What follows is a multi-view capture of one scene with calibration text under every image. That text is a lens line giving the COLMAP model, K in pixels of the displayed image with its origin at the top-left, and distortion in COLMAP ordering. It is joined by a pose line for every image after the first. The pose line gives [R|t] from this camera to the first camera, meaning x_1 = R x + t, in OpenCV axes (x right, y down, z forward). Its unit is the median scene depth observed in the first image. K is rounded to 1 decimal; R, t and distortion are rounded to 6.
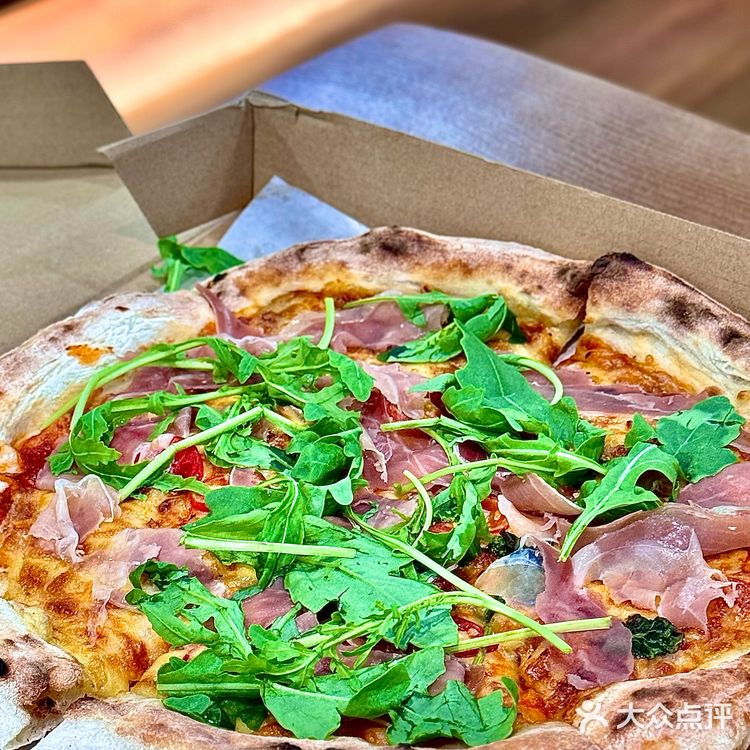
lens RADIAL K [[2157.6, 0, 375.0], [0, 2157.6, 375.0], [0, 0, 1]] dist [0.004324, 1.821670]
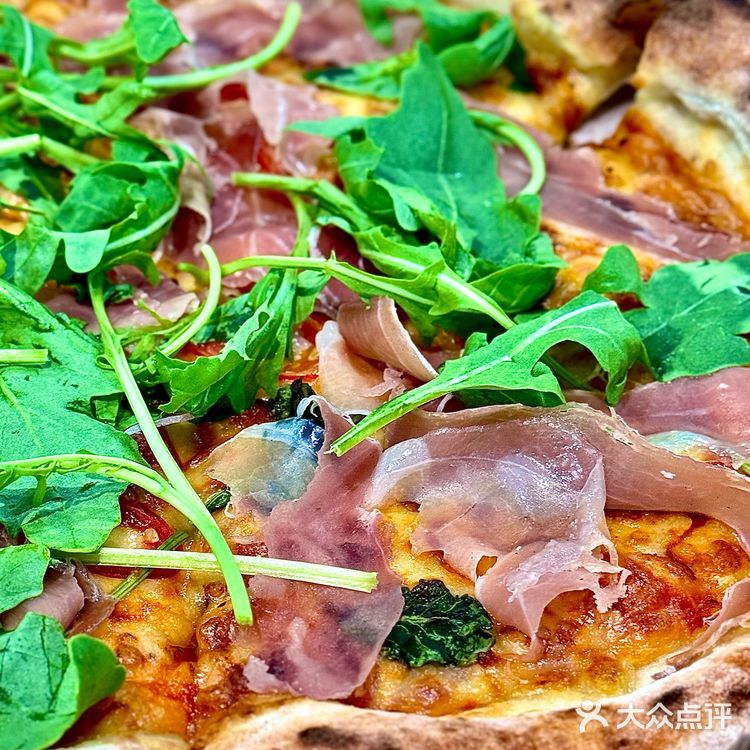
lens RADIAL K [[2166.6, 0, 375.0], [0, 2166.6, 375.0], [0, 0, 1]] dist [0.257463, 0.370252]
pose [[0.950818, 0.242049, -0.193279, 0.191321], [-0.221748, 0.967584, 0.120866, -0.004902], [0.216269, -0.072063, 0.973671, 0.428916]]
